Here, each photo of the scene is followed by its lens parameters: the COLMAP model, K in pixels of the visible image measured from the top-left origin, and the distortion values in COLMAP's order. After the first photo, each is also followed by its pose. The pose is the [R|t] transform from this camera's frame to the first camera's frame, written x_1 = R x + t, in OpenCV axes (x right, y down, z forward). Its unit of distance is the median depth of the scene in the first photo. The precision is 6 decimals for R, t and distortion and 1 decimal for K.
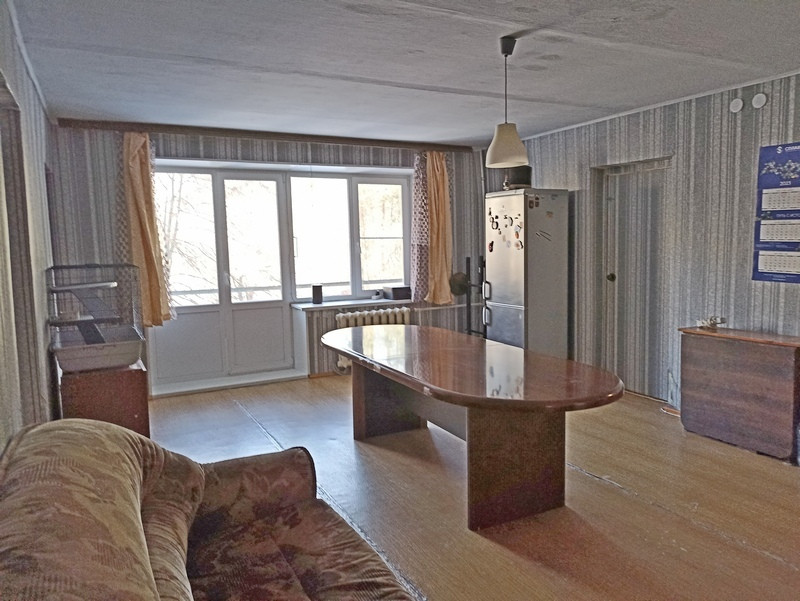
lens RADIAL K [[624.0, 0, 400.3], [0, 624.0, 301.0], [0, 0, 1]] dist [0.018798, -0.008928]
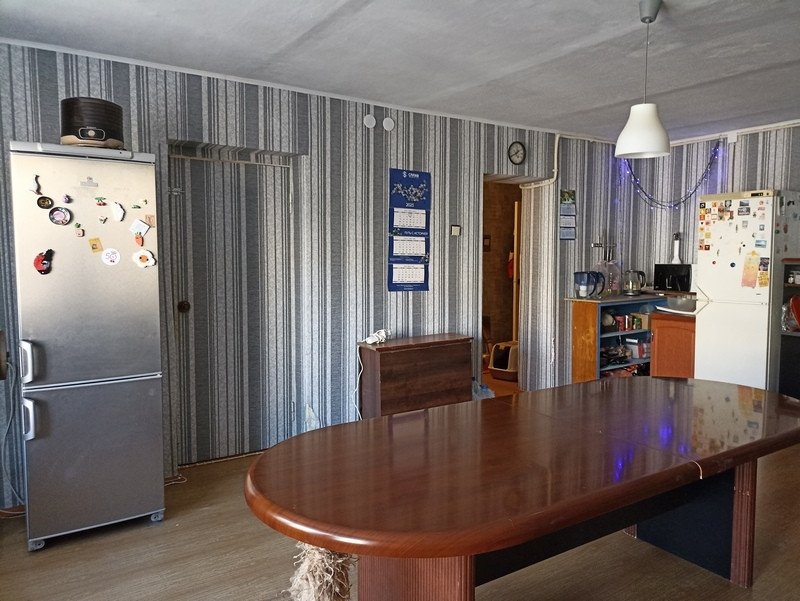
lens RADIAL K [[624.0, 0, 403.8], [0, 624.0, 303.2], [0, 0, 1]] dist [0.018798, -0.008928]
pose [[-0.169578, -0.062586, 0.983528, -0.495763], [0.097248, 0.992048, 0.079895, -0.097305], [-0.980707, 0.109195, -0.162143, 1.166188]]
